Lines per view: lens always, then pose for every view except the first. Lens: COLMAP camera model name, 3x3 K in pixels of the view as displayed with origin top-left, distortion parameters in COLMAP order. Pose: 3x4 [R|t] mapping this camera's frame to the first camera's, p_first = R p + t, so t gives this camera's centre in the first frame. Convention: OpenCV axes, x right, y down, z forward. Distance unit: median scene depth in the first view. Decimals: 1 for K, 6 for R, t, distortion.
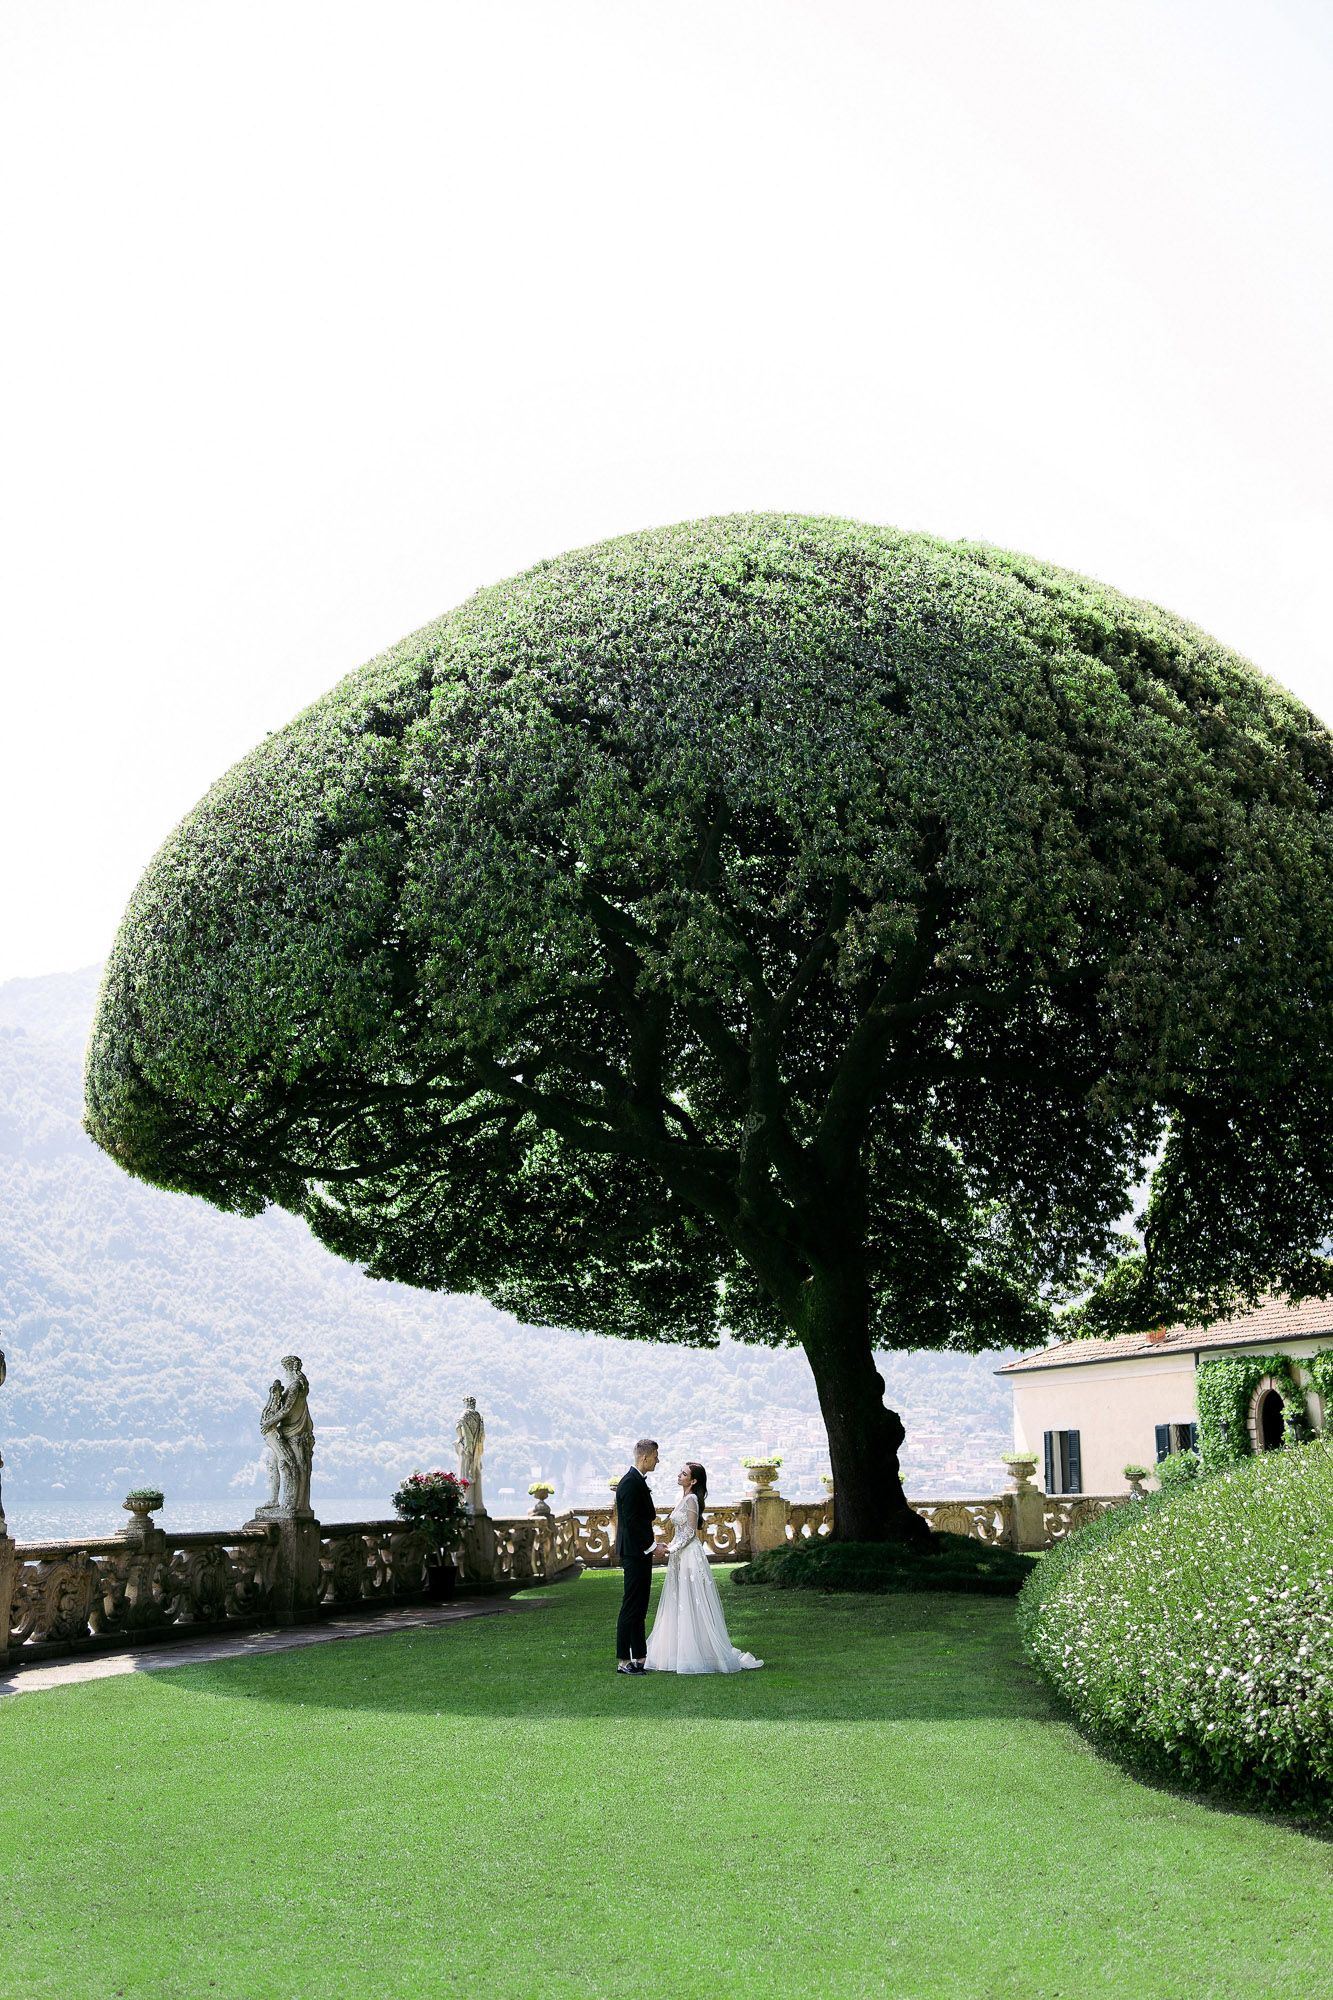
lens RADIAL K [[2225.6, 0, 667.3], [0, 2225.6, 1019.2], [0, 0, 1]] dist [-0.005600, 0.013475]
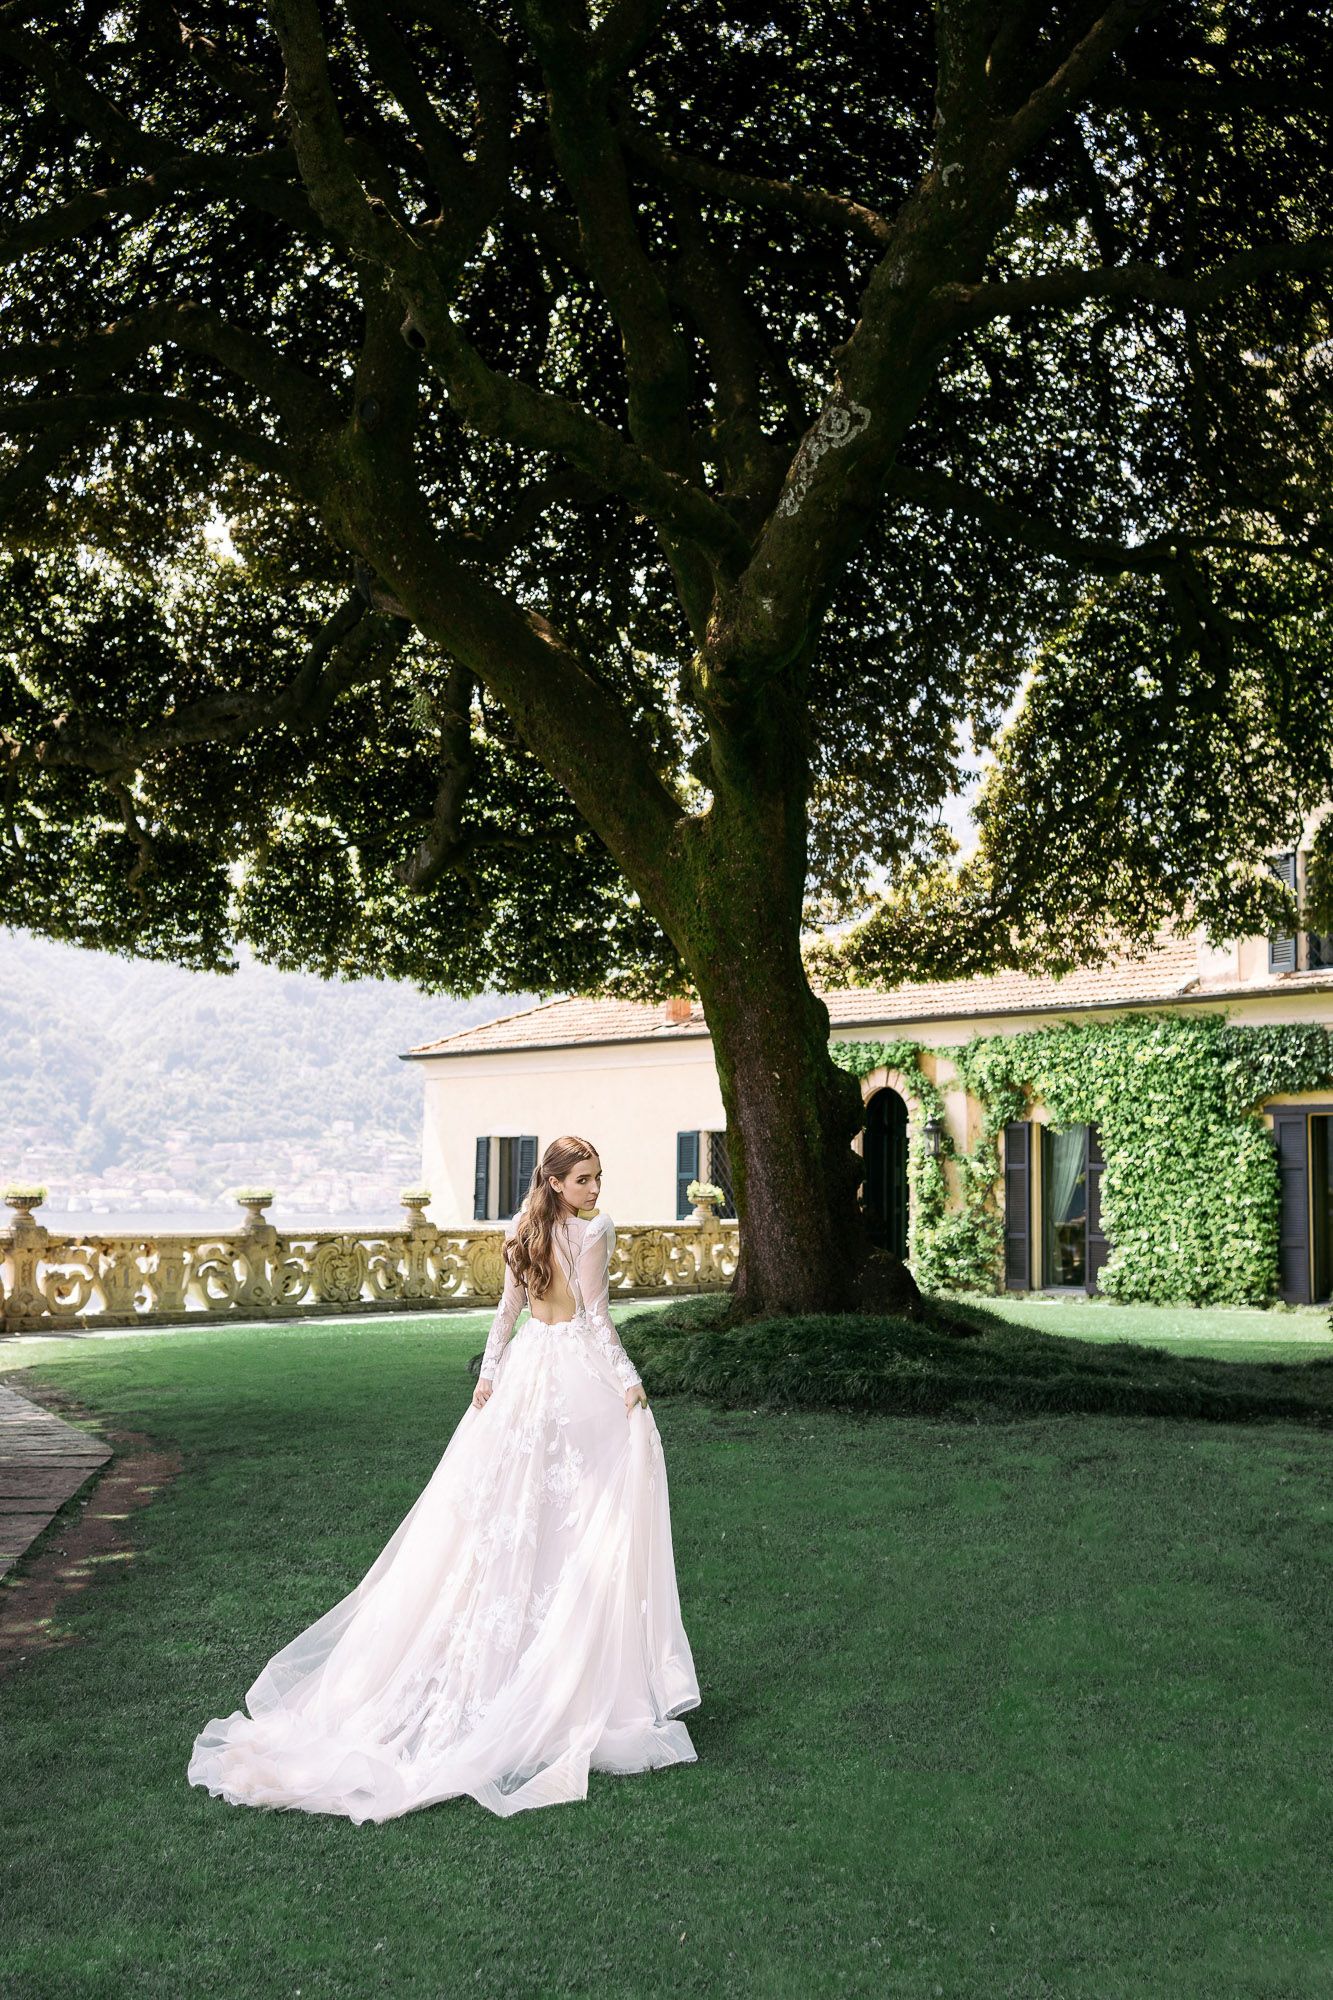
lens RADIAL K [[2225.6, 0, 667.3], [0, 2225.6, 1019.2], [0, 0, 1]] dist [-0.005600, 0.013475]
pose [[0.898845, 0.053700, 0.434965, -0.131310], [-0.106473, 0.989488, 0.097864, 0.089315], [-0.425138, -0.134276, 0.895113, 0.417170]]
